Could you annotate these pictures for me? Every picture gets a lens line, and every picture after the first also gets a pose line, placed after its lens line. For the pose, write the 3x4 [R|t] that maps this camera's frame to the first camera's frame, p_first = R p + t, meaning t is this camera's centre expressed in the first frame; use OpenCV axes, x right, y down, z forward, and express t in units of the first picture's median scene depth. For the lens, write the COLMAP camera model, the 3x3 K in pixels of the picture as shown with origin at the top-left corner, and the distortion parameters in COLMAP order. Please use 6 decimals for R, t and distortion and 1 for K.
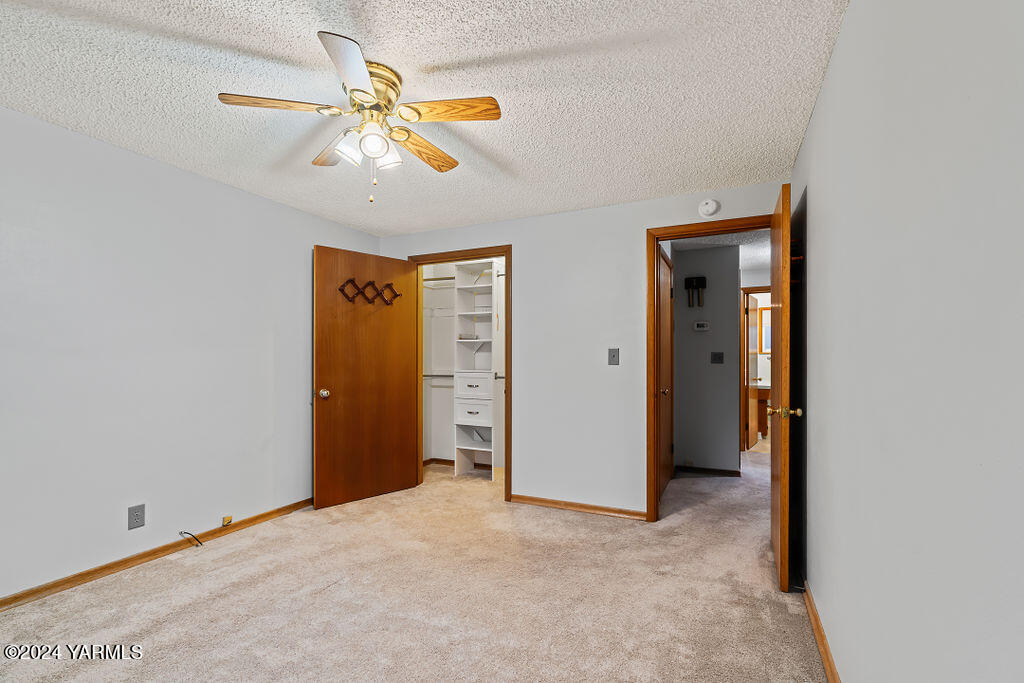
lens RADIAL K [[461.6, 0, 512.0], [0, 461.6, 341.5], [0, 0, 1]] dist [-0.000615, -0.000192]
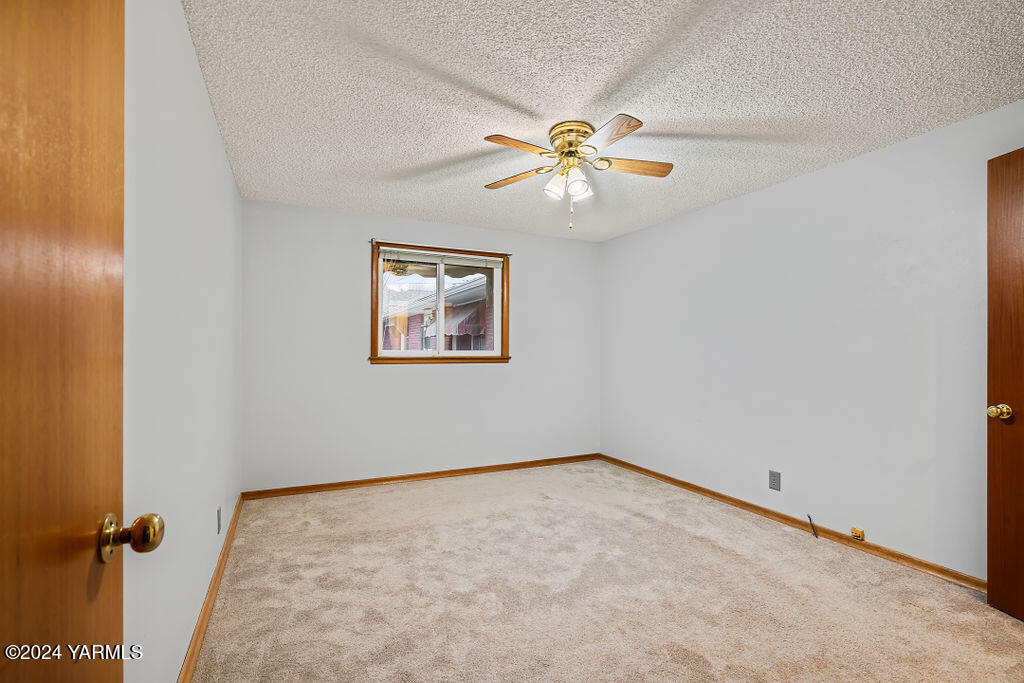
lens RADIAL K [[461.6, 0, 512.0], [0, 461.6, 341.5], [0, 0, 1]] dist [-0.000615, -0.000192]
pose [[-0.623838, -0.025802, -0.781128, 0.524373], [0.023410, 0.998390, -0.051674, 0.049343], [0.781203, -0.050523, -0.622229, 1.090620]]
